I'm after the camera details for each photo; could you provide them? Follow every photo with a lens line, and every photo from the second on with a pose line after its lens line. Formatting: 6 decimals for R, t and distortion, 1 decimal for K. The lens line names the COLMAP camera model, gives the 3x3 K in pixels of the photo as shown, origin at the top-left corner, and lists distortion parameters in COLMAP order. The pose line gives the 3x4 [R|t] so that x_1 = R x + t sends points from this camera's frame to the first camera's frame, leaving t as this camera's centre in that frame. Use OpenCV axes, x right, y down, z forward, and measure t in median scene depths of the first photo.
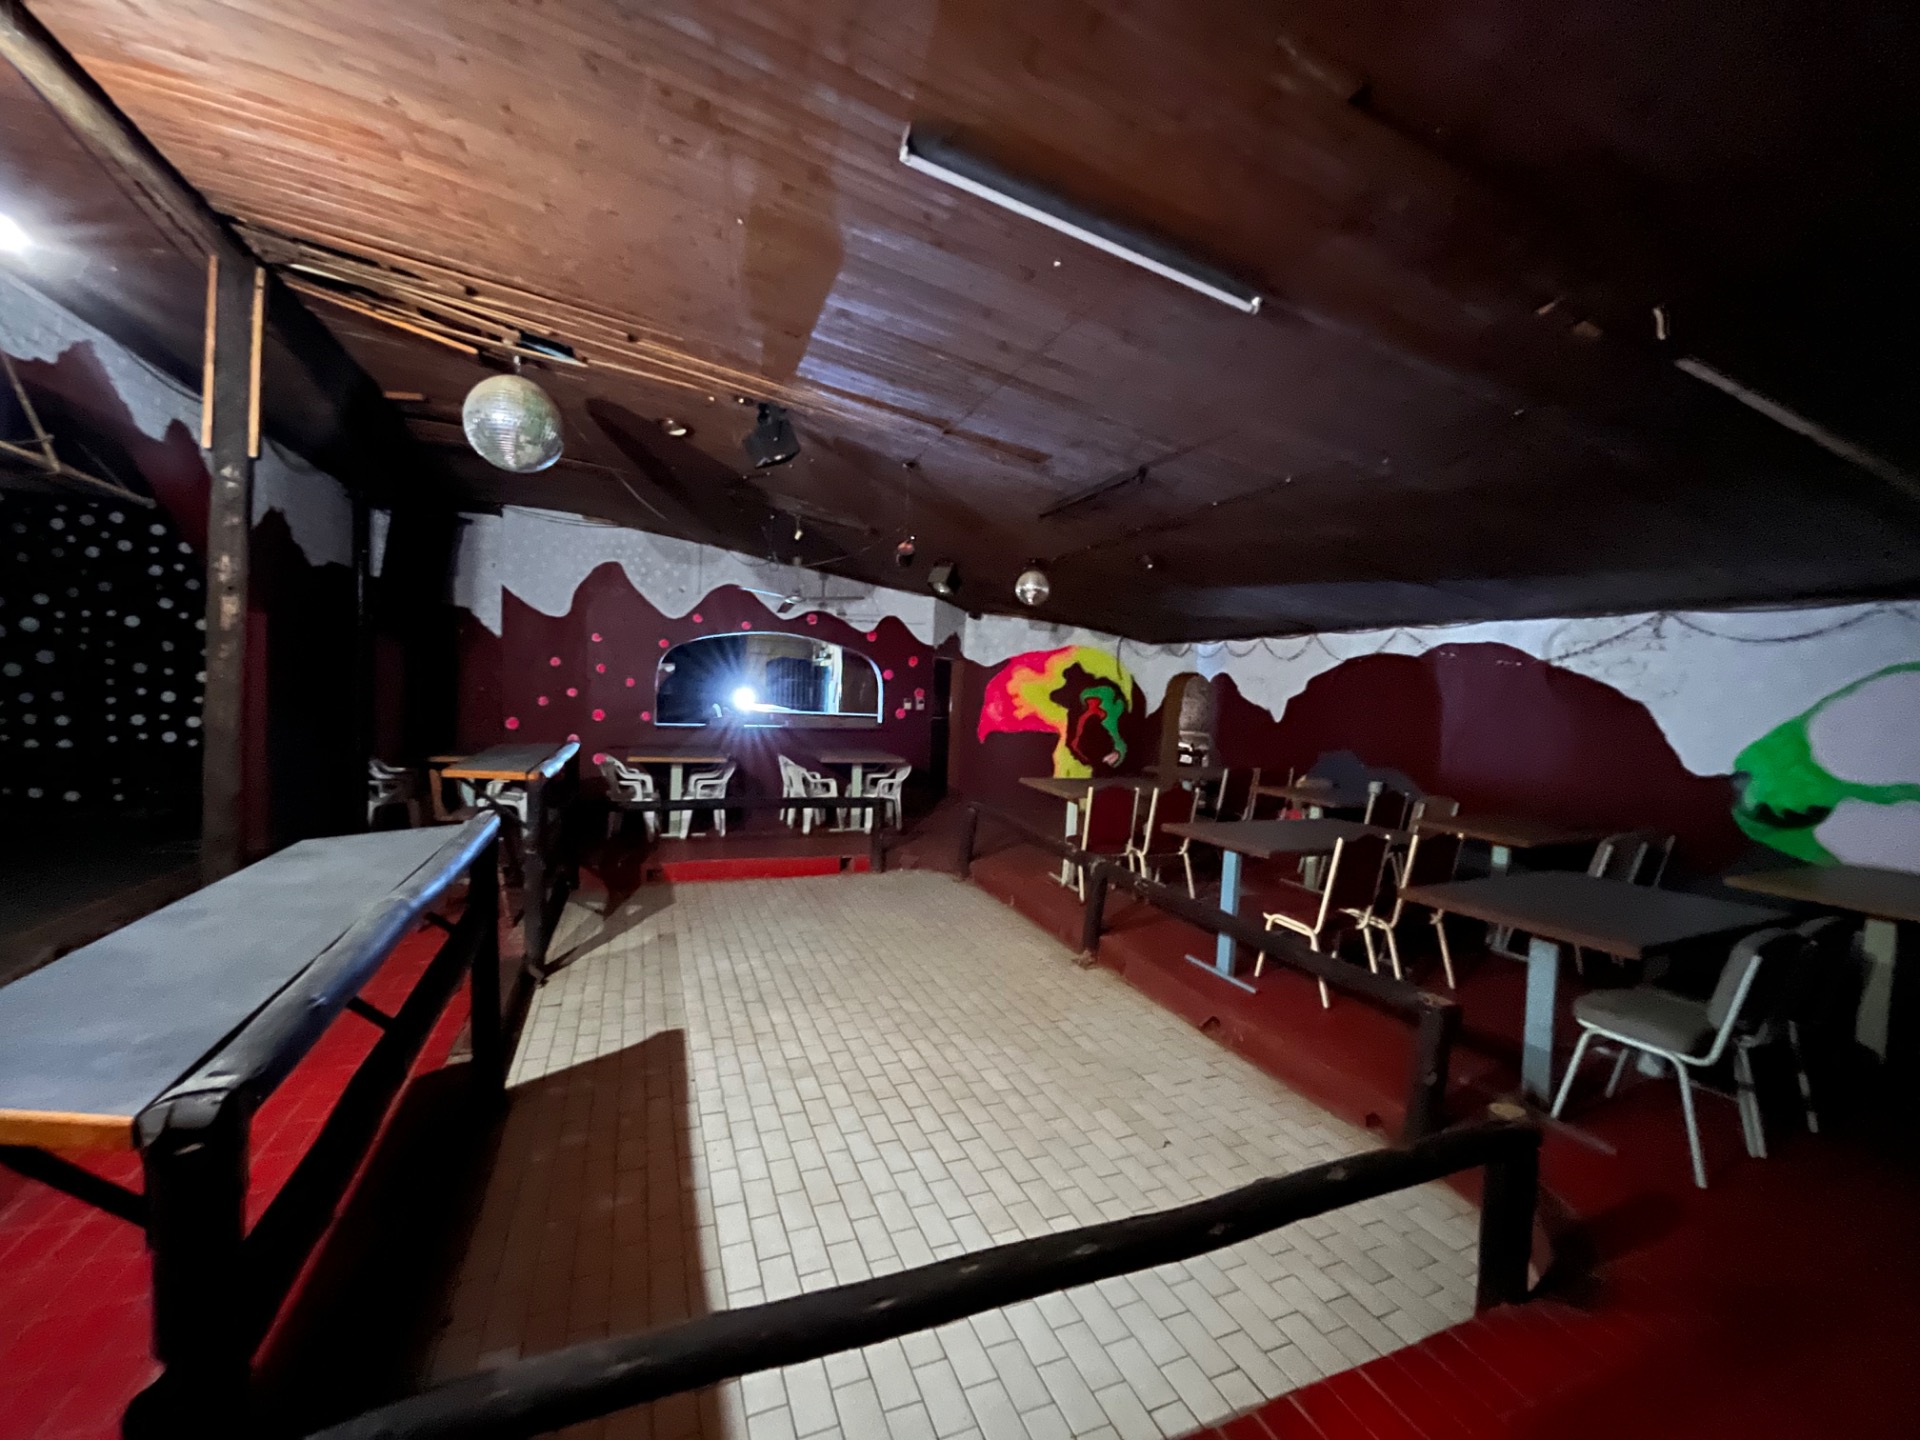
lens RADIAL K [[785.6, 0, 953.6], [0, 785.6, 708.1], [0, 0, 1]] dist [-0.002201, -0.000427]
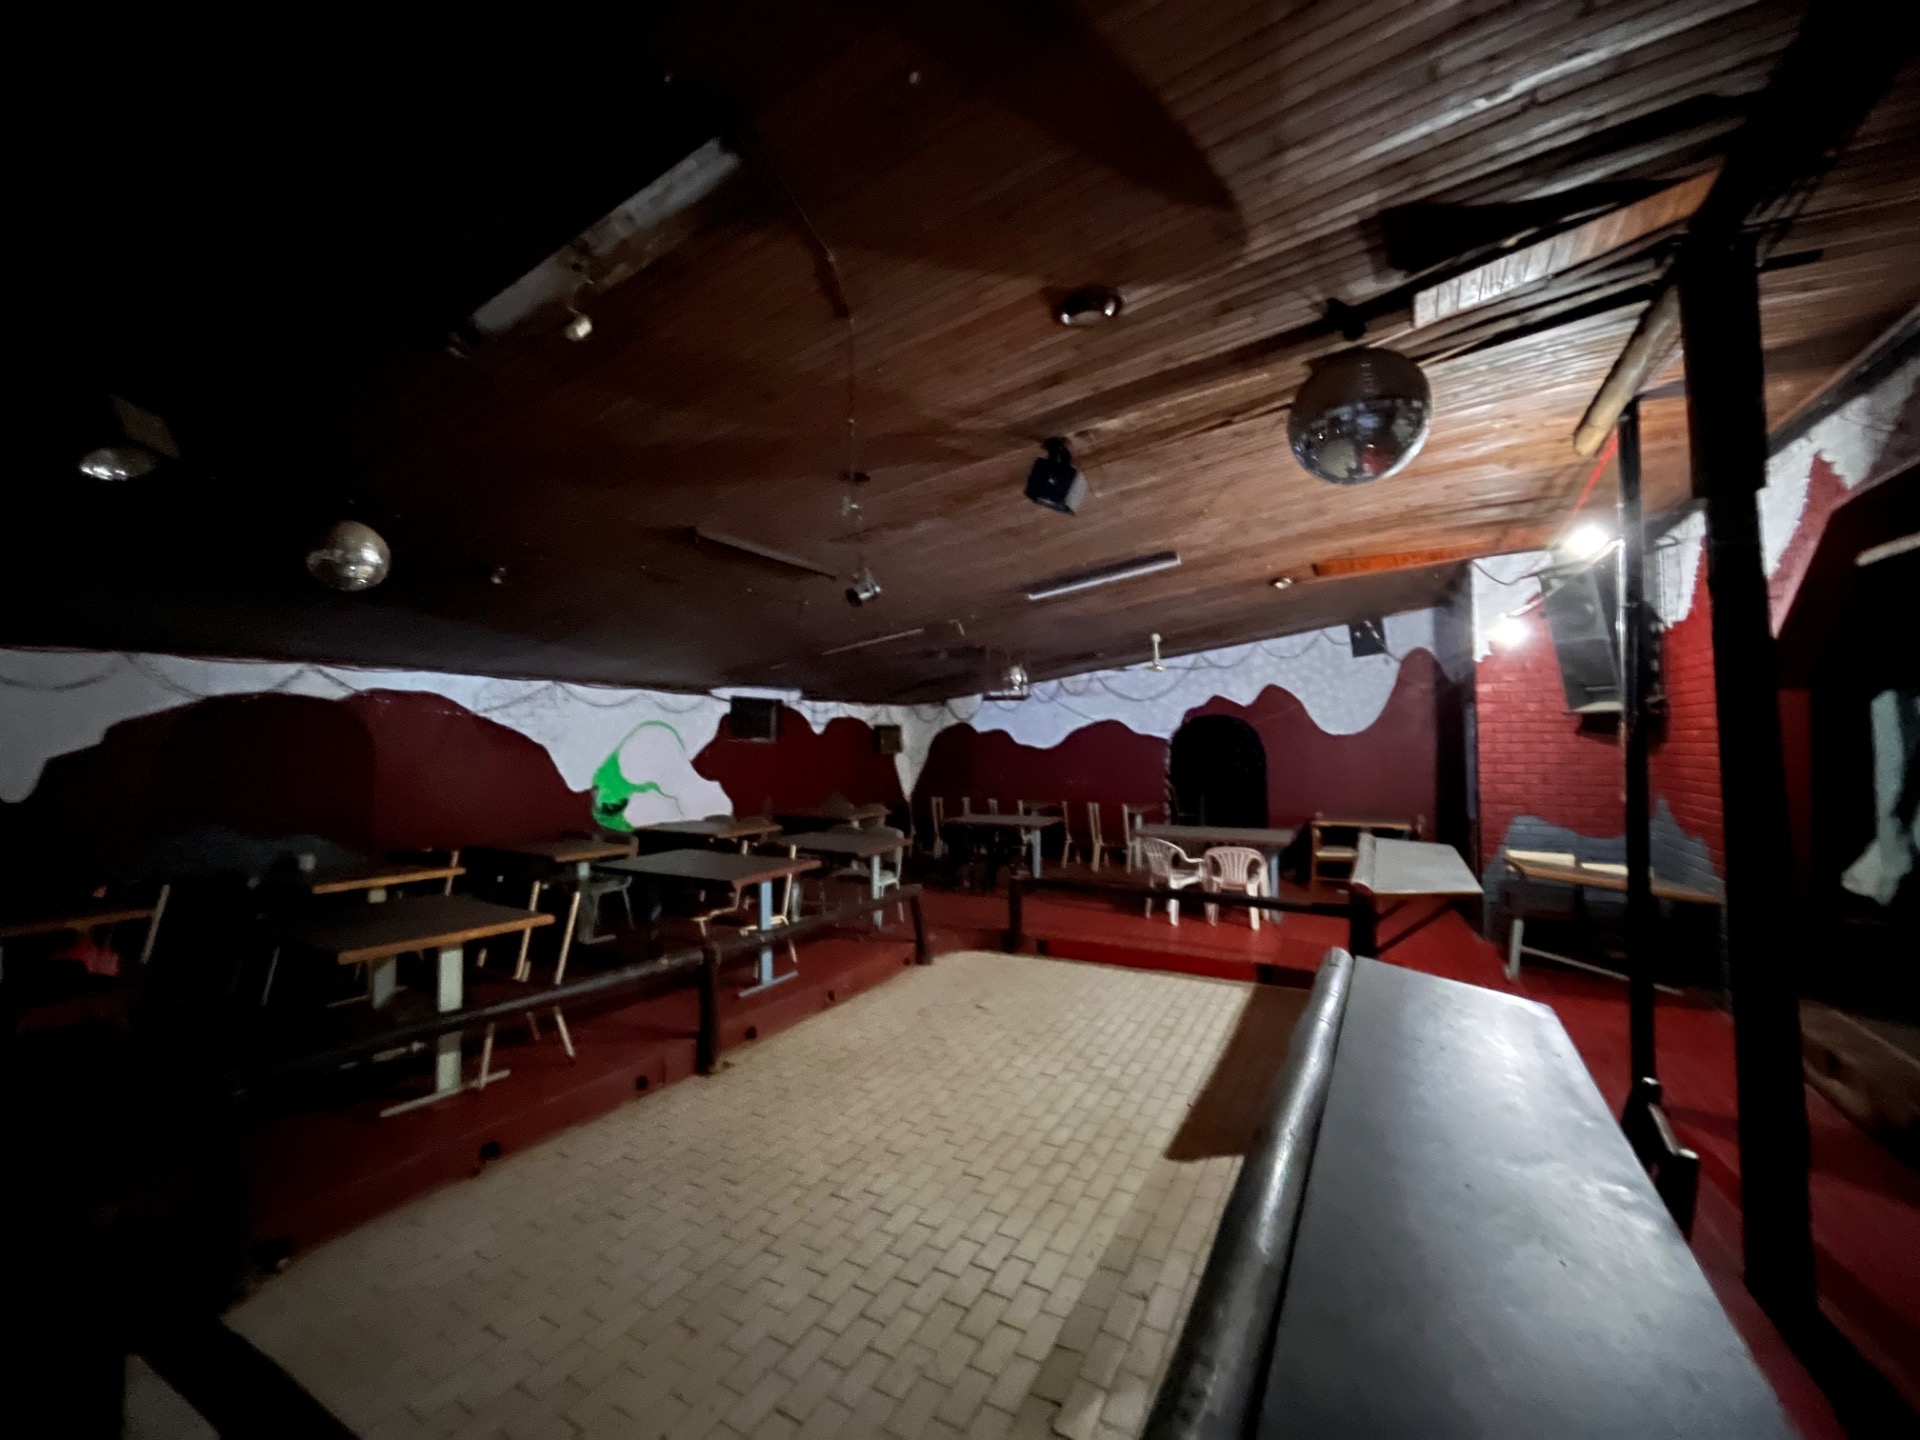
lens RADIAL K [[785.6, 0, 953.2], [0, 785.6, 716.3], [0, 0, 1]] dist [-0.002201, -0.000427]
pose [[-0.633179, -0.013327, 0.773891, -0.909474], [-0.003425, 0.999890, 0.014416, -0.111503], [-0.773998, 0.006478, -0.633155, 1.809864]]
